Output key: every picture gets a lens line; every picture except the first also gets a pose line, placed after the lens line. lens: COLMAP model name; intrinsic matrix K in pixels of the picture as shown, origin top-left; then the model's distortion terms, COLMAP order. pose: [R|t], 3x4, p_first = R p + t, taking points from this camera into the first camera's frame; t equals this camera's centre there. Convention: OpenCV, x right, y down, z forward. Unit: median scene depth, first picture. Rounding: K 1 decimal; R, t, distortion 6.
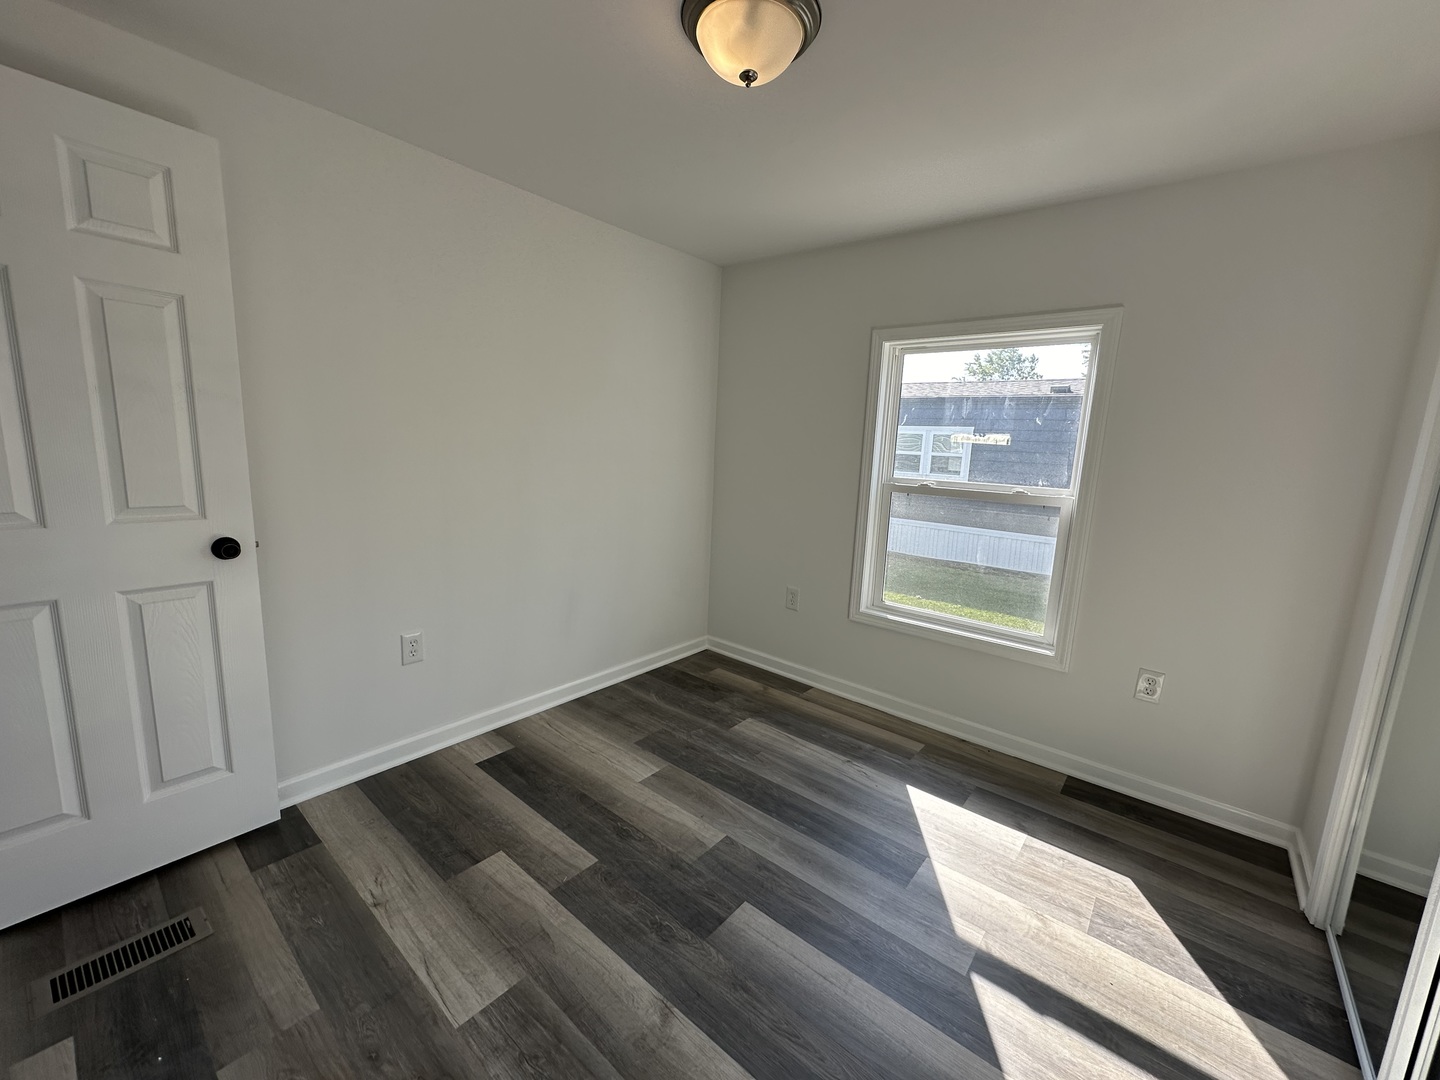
lens RADIAL K [[576.3, 0, 716.6], [0, 576.3, 526.3], [0, 0, 1]] dist [0.004680, -0.000154]
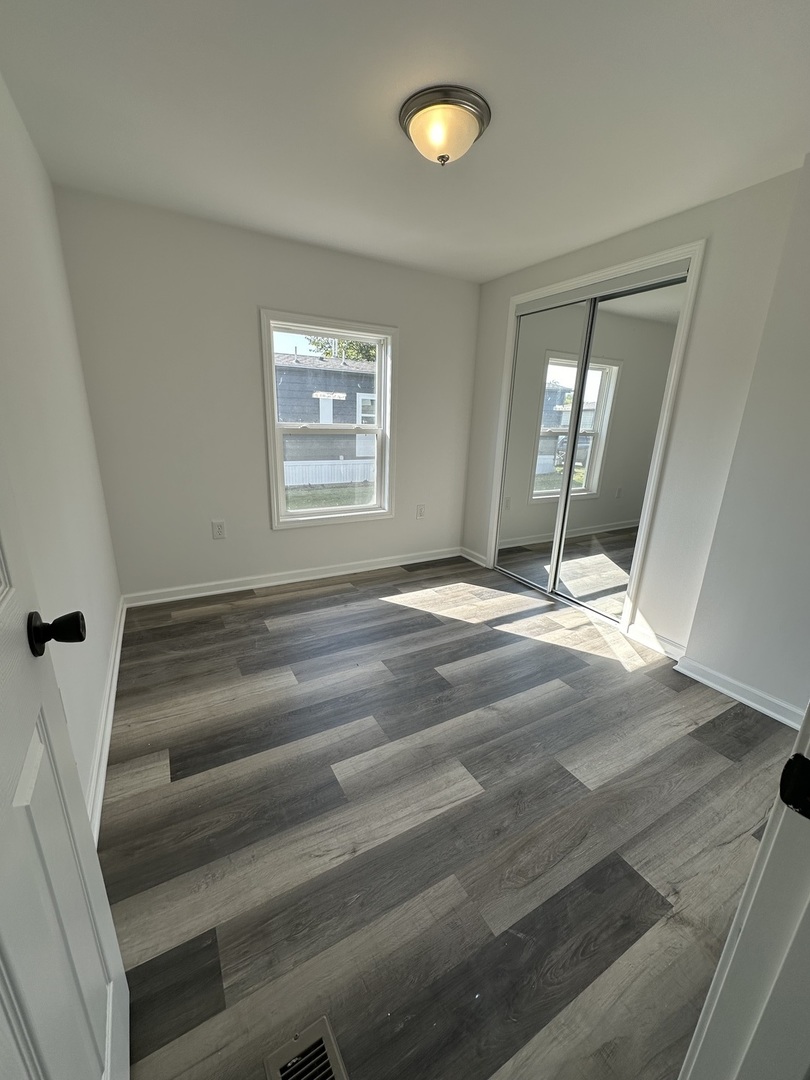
lens RADIAL K [[432.2, 0, 403.6], [0, 432.2, 537.9], [0, 0, 1]] dist [0.004680, -0.000154]
pose [[0.352079, -0.288566, 0.890376, -0.954956], [0.115200, 0.957414, 0.264739, -0.096903], [-0.928854, 0.009363, 0.370329, 0.522211]]
